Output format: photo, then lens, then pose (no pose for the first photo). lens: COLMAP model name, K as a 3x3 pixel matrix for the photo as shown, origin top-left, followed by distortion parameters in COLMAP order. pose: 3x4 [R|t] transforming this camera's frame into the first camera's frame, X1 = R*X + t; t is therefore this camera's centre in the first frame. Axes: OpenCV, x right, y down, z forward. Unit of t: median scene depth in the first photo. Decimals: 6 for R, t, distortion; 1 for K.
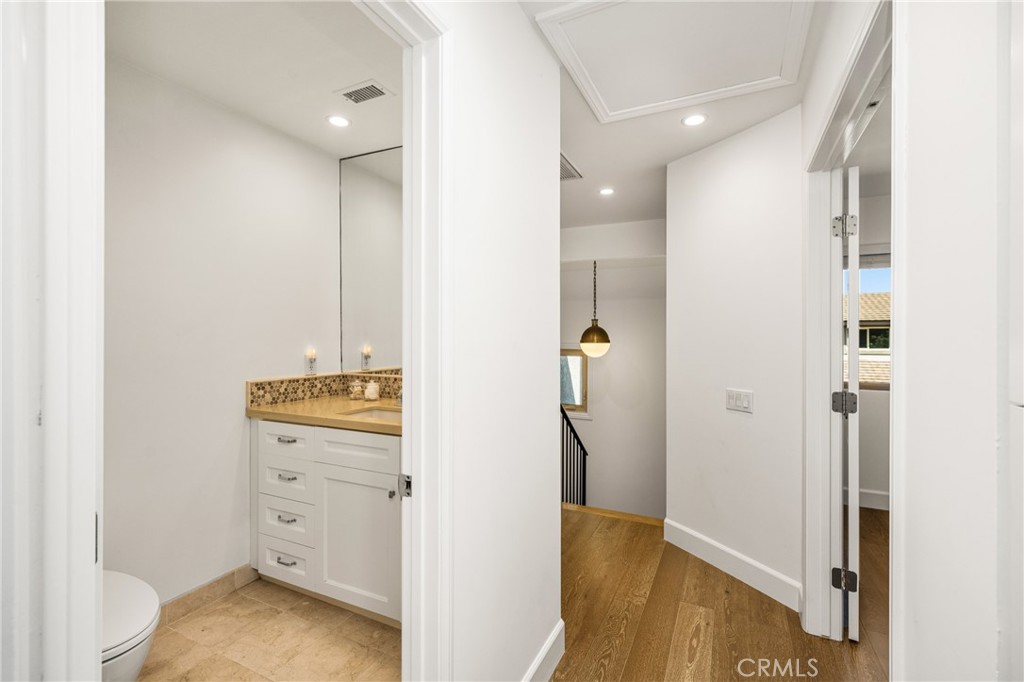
lens RADIAL K [[445.3, 0, 512.0], [0, 445.3, 341.0], [0, 0, 1]] dist [-0.000088, -0.000530]
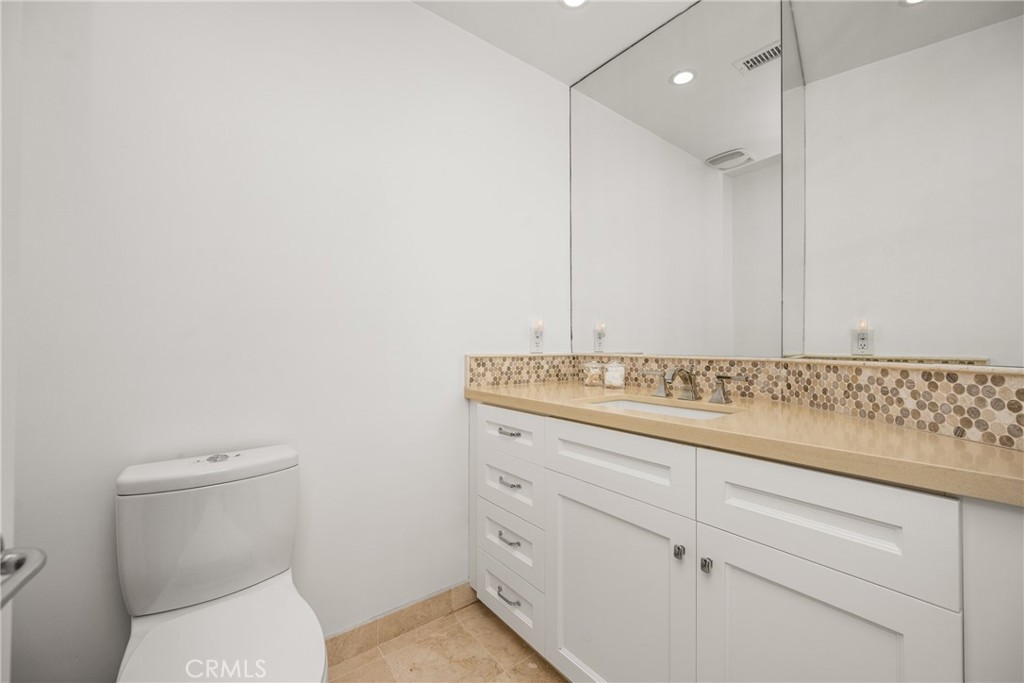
lens RADIAL K [[410.9, 0, 512.7], [0, 410.9, 337.3], [0, 0, 1]] dist [-0.001236, -0.000054]
pose [[0.894123, -0.008375, -0.447744, -0.173889], [-0.003170, 0.999682, -0.025029, 0.073162], [0.447811, 0.023799, 0.893812, 0.348719]]
